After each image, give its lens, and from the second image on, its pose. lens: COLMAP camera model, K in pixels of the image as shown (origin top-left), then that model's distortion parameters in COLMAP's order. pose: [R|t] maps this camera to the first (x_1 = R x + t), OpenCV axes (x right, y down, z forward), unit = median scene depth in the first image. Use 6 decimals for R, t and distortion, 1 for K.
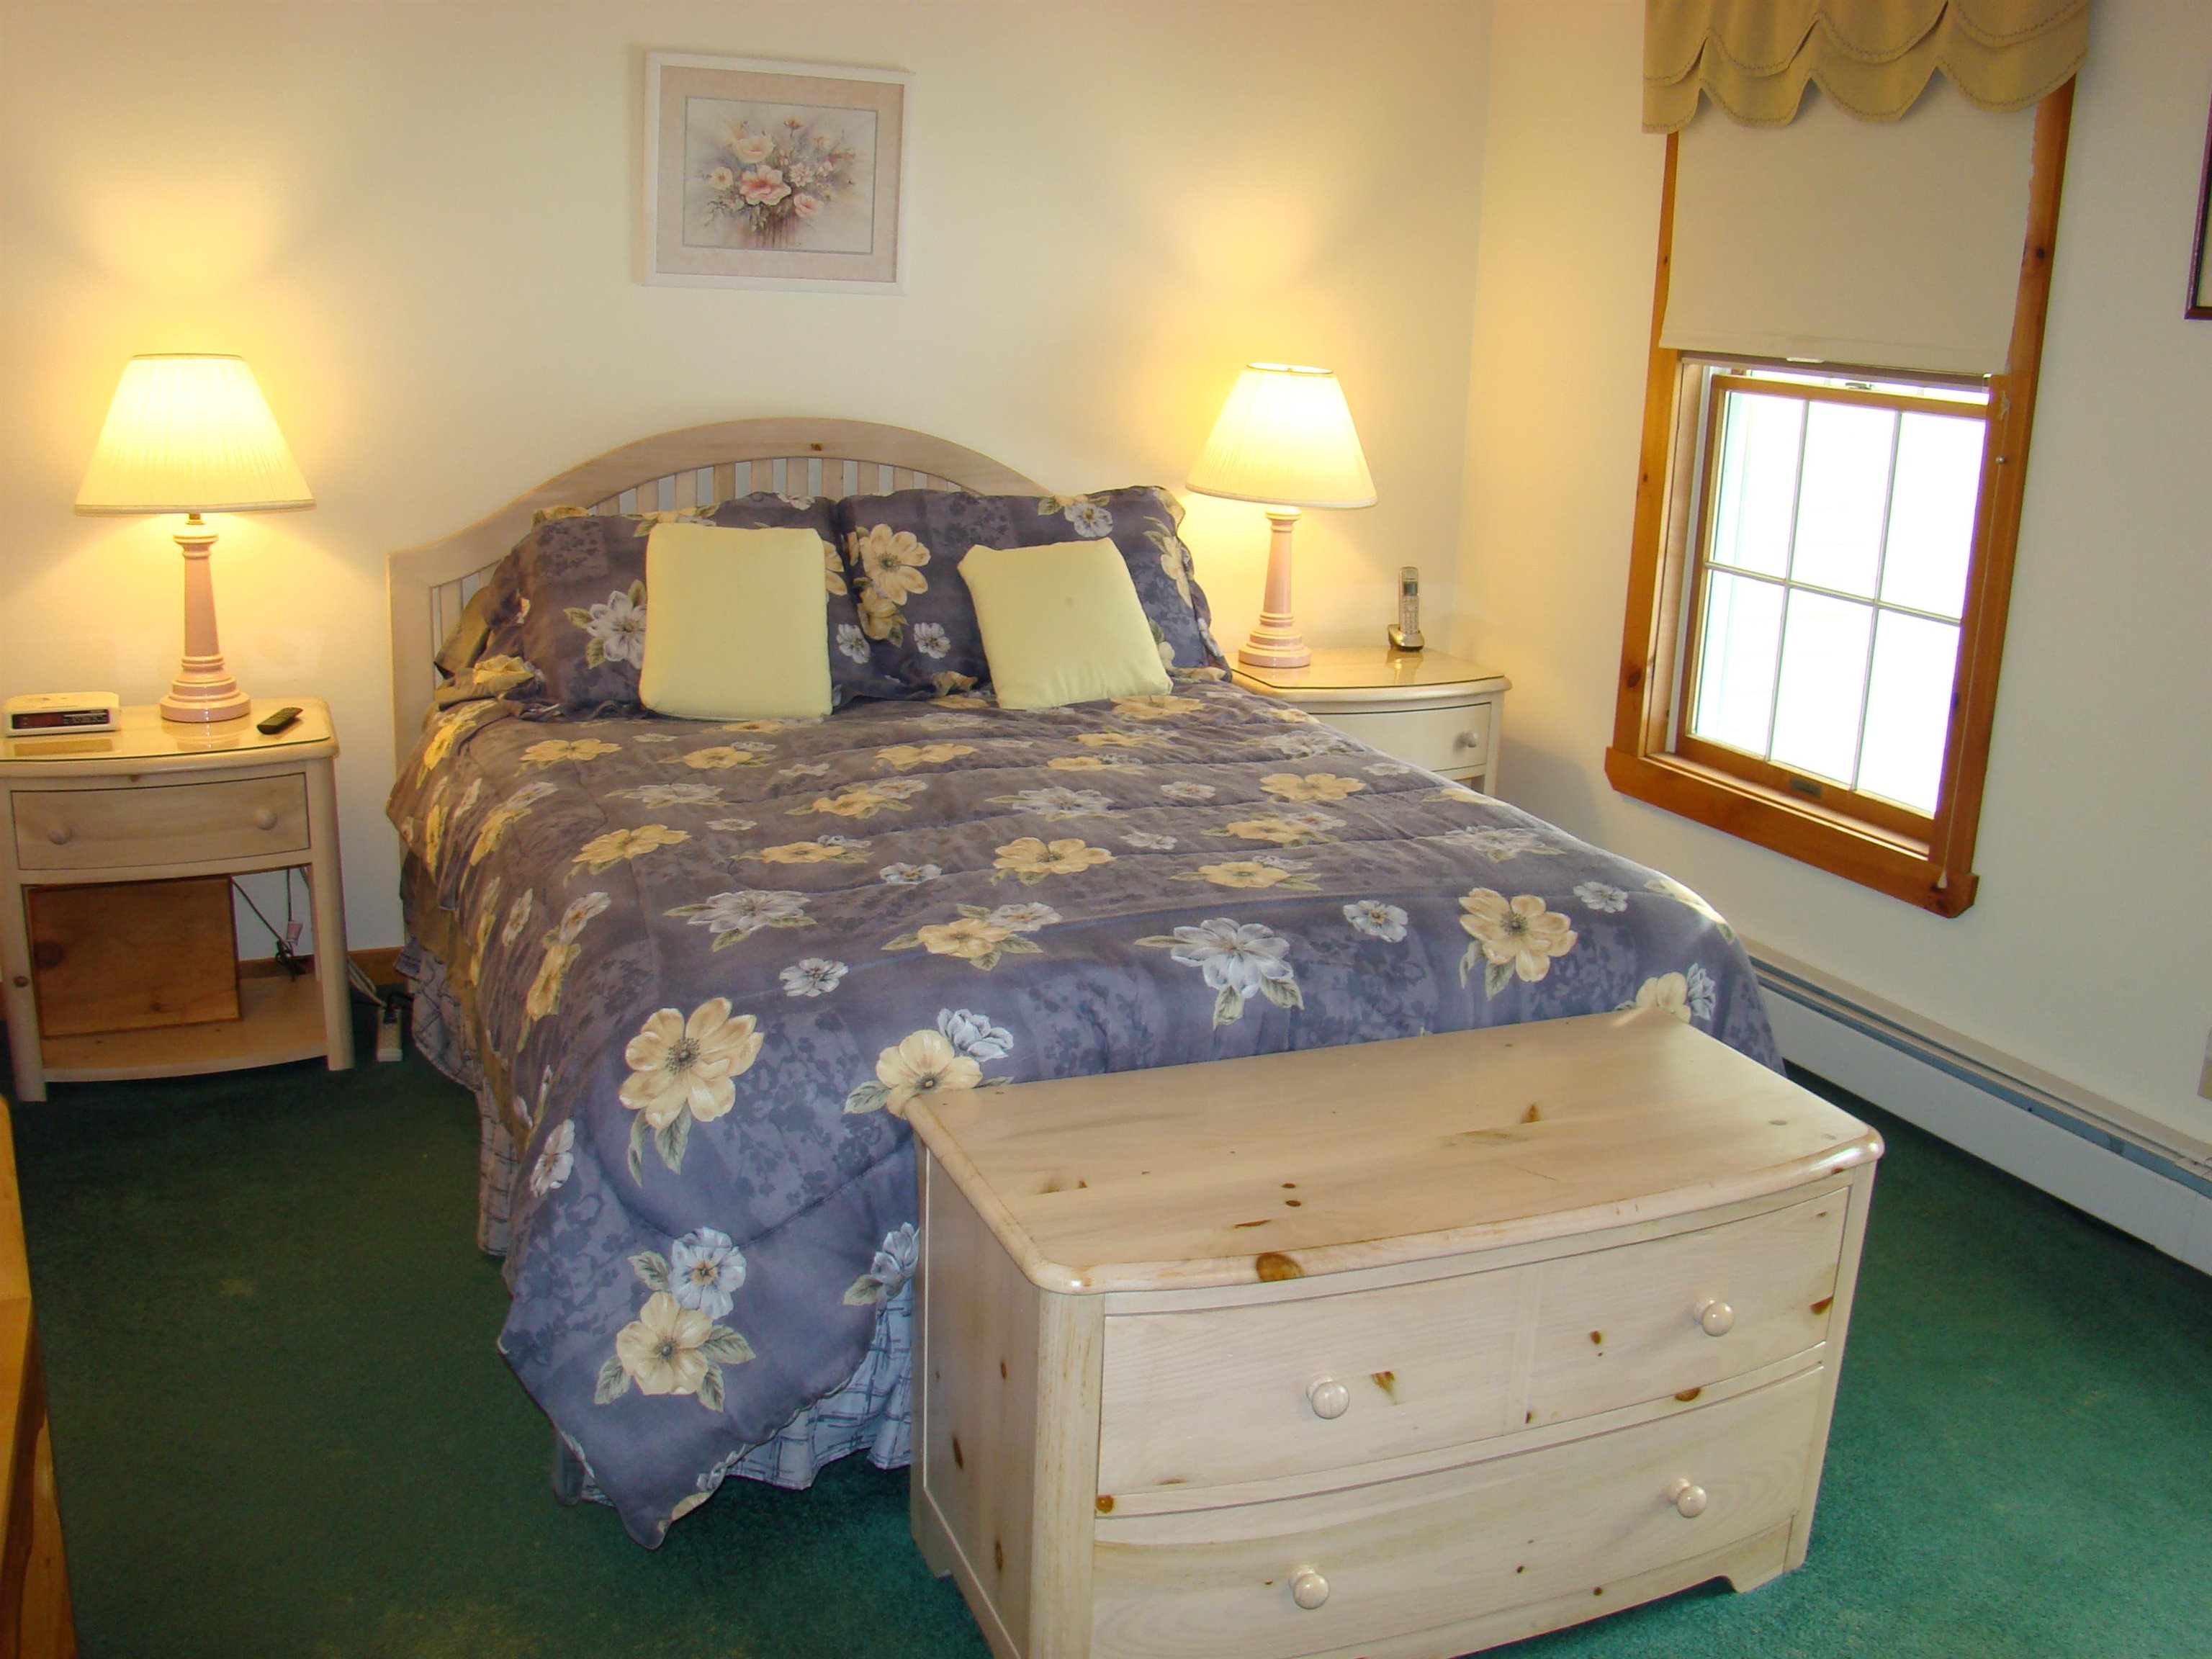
lens RADIAL K [[2065.1, 0, 1106.0], [0, 2065.1, 829.5], [0, 0, 1]] dist [-0.186354, 0.140455]
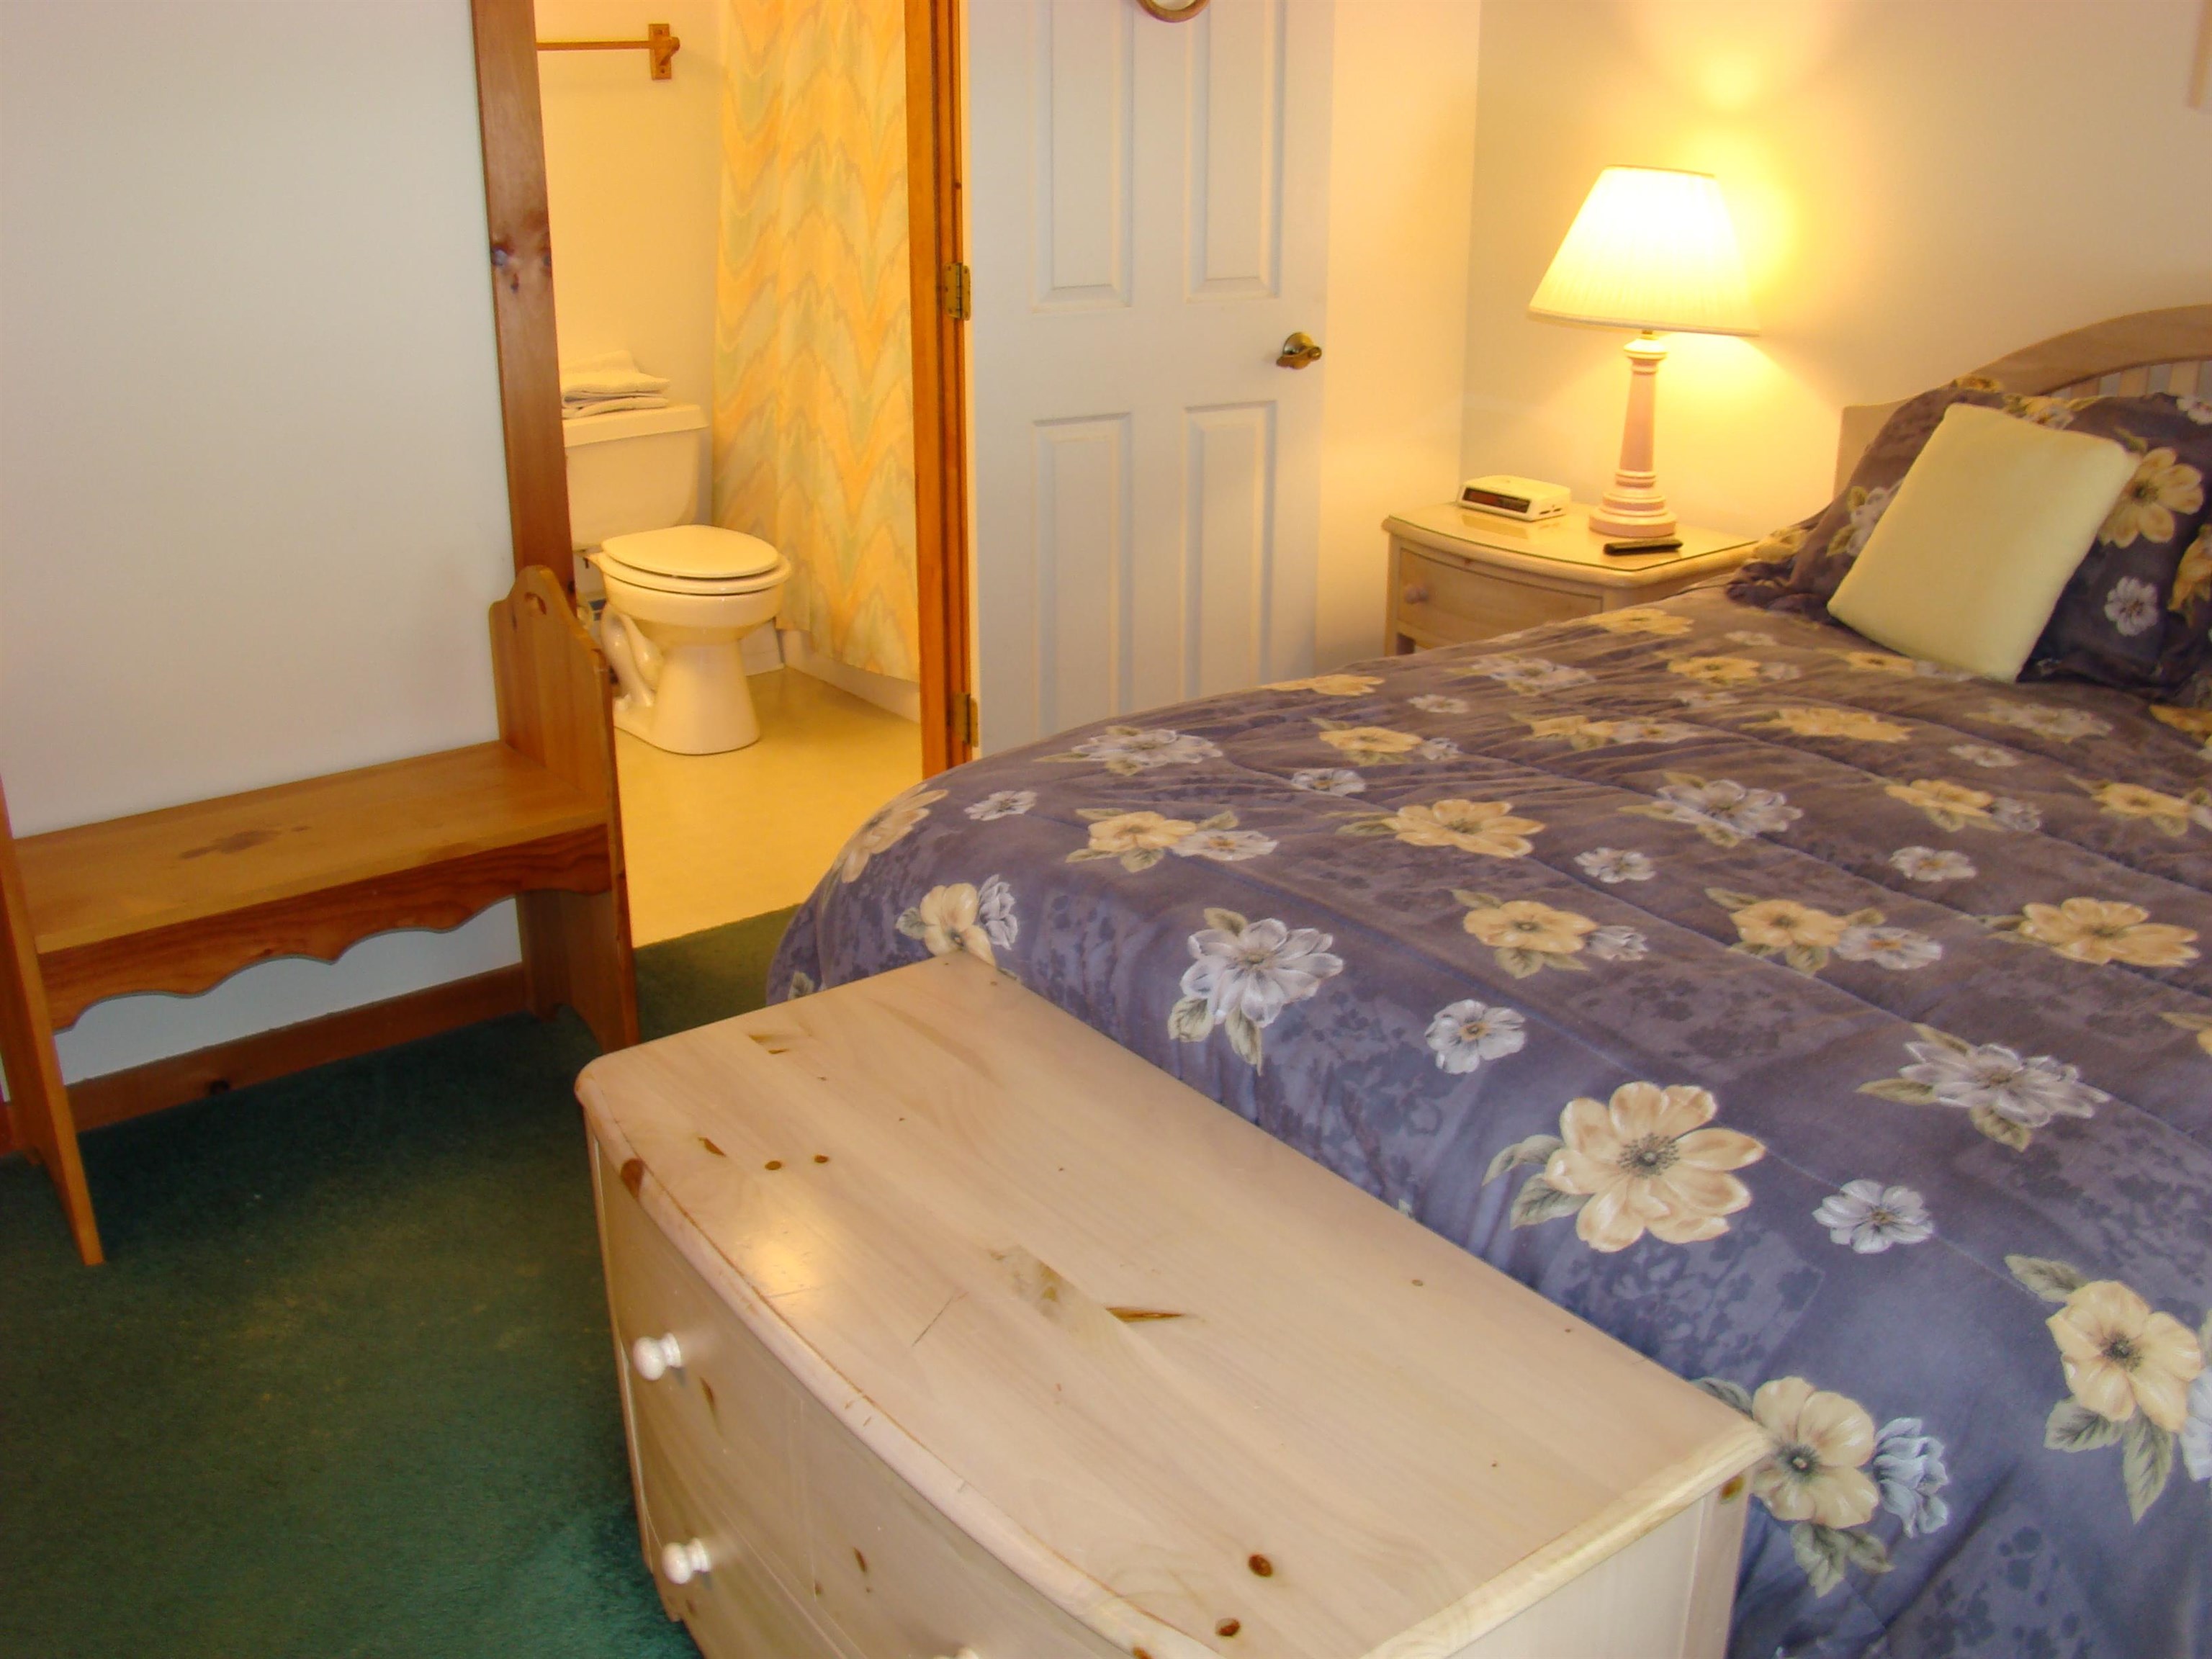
lens RADIAL K [[2065.1, 0, 1106.0], [0, 2065.1, 829.5], [0, 0, 1]] dist [-0.186354, 0.140455]
pose [[0.223265, 0.301137, -0.927076, 0.673536], [-0.236249, 0.939443, 0.248259, -0.148609], [0.945695, 0.163593, 0.280888, 0.675326]]
